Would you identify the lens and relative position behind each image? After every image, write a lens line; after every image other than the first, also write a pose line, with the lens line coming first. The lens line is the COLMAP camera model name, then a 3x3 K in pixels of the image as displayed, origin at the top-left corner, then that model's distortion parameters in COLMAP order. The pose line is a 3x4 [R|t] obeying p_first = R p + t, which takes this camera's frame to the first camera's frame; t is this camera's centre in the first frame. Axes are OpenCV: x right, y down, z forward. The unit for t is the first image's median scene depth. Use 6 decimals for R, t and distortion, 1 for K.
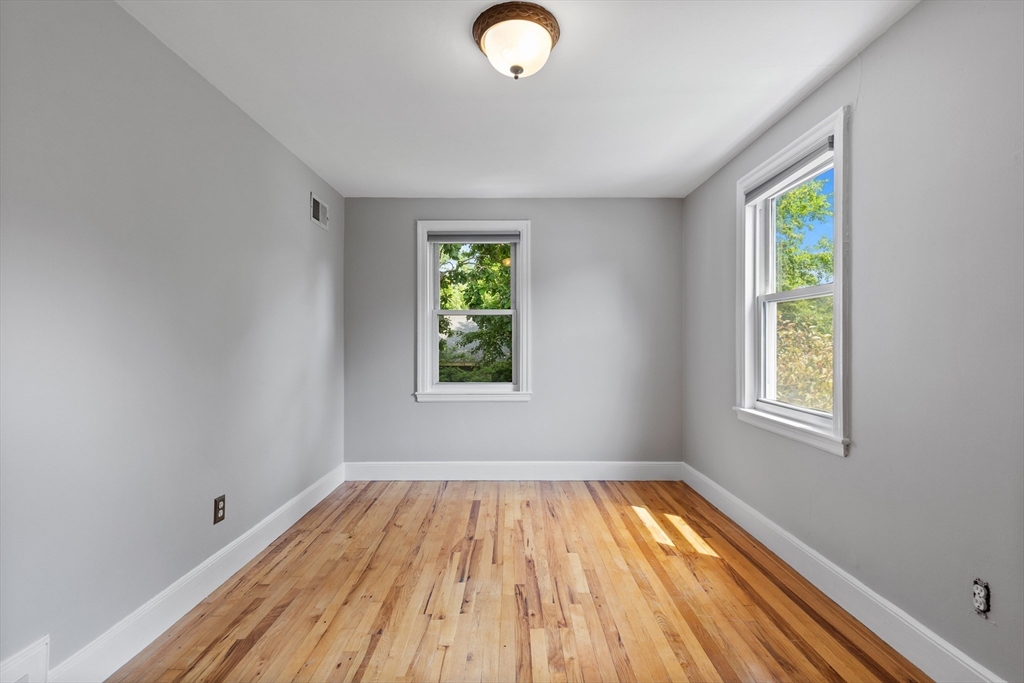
lens RADIAL K [[463.9, 0, 512.4], [0, 463.9, 349.0], [0, 0, 1]] dist [0.003632, -0.000204]
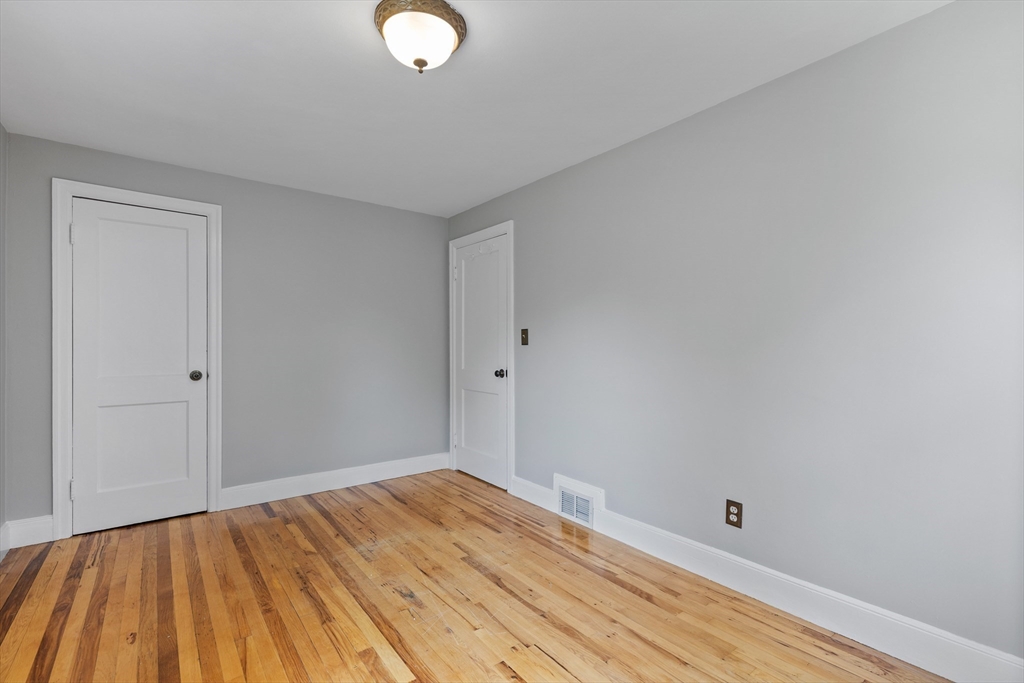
lens RADIAL K [[463.9, 0, 512.4], [0, 463.9, 349.0], [0, 0, 1]] dist [0.003632, -0.000204]
pose [[-0.792421, 0.002913, -0.609968, 0.284711], [-0.007917, 0.999855, 0.015059, -0.015029], [0.609923, 0.016762, -0.792283, 1.208476]]
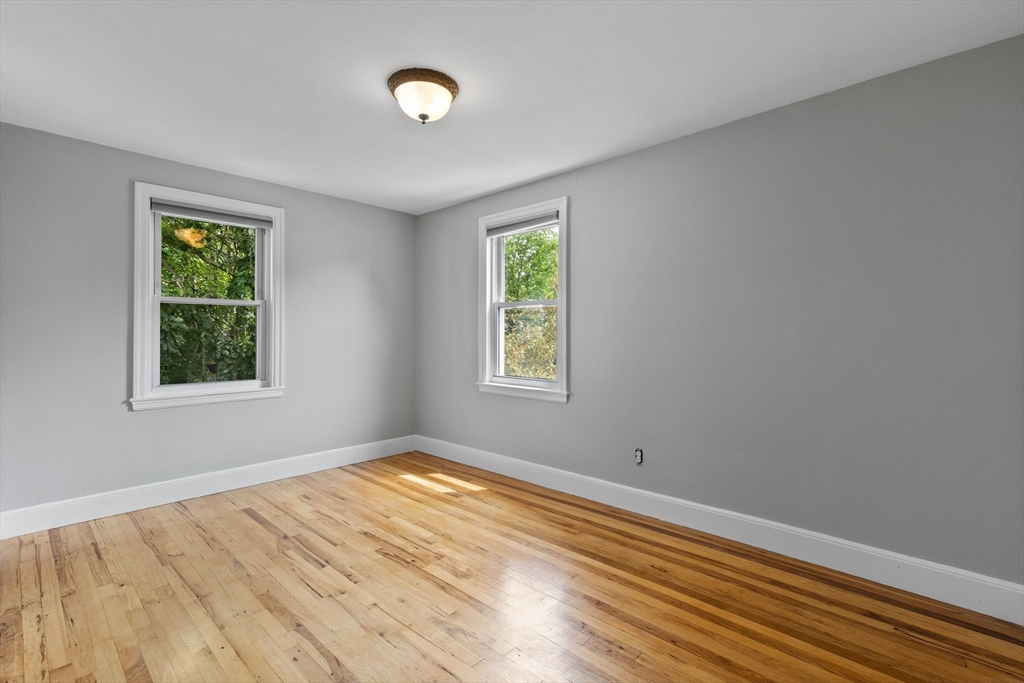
lens RADIAL K [[470.5, 0, 512.0], [0, 470.5, 341.5], [0, 0, 1]] dist [0.003264, -0.000227]
pose [[0.685906, -0.010002, 0.727622, -0.472782], [0.010128, 0.999940, 0.004198, -0.000703], [-0.727620, 0.004490, 0.685966, -0.021831]]
